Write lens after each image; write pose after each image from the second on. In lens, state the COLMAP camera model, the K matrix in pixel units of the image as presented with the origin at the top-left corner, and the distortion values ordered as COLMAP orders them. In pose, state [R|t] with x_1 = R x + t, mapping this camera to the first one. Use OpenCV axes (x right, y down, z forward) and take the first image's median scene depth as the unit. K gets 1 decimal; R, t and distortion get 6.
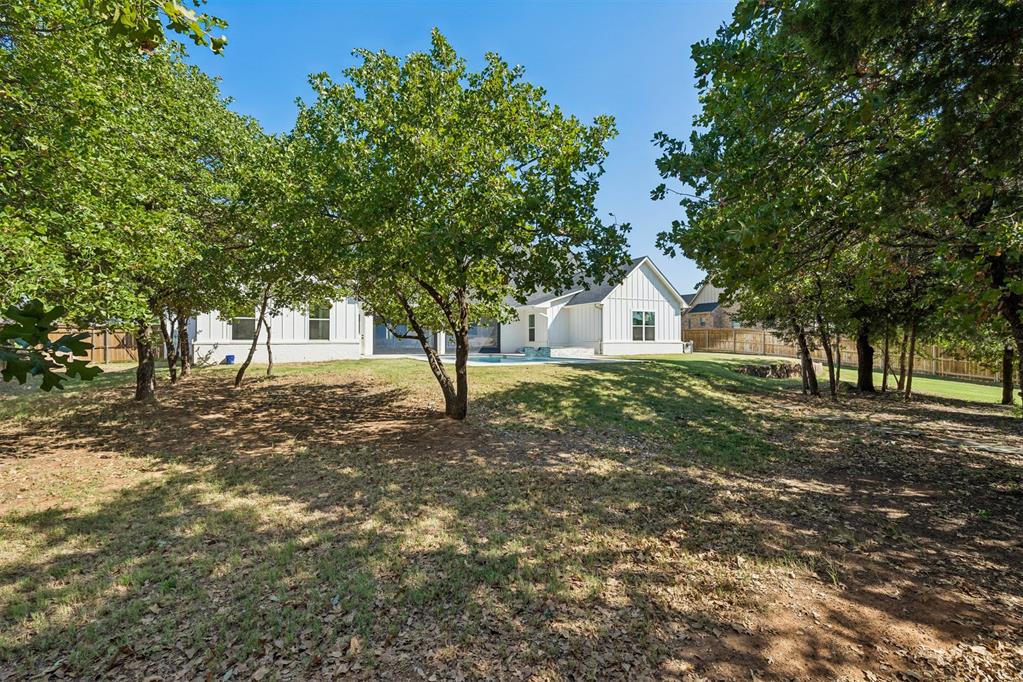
lens RADIAL K [[451.2, 0, 513.3], [0, 451.2, 341.1], [0, 0, 1]] dist [0.000275, 0.000085]
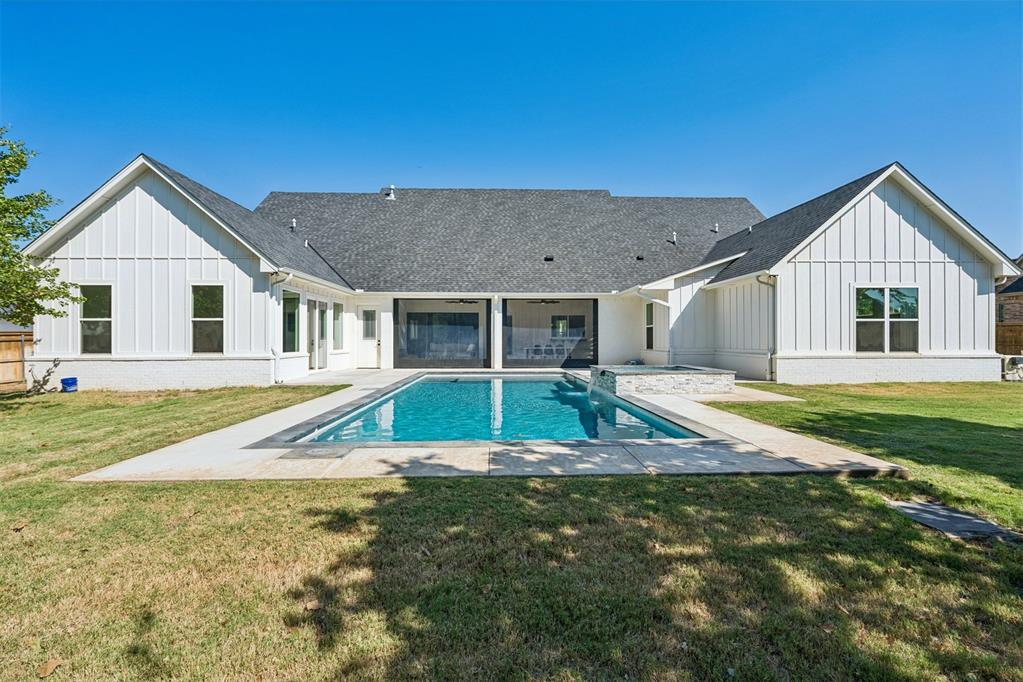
lens RADIAL K [[451.2, 0, 508.7], [0, 451.2, 339.0], [0, 0, 1]] dist [0.000275, 0.000085]
pose [[0.909156, -0.000601, -0.416456, 0.134511], [0.001511, 0.999997, 0.001856, -0.015388], [0.416454, -0.002316, 0.909154, 0.435537]]
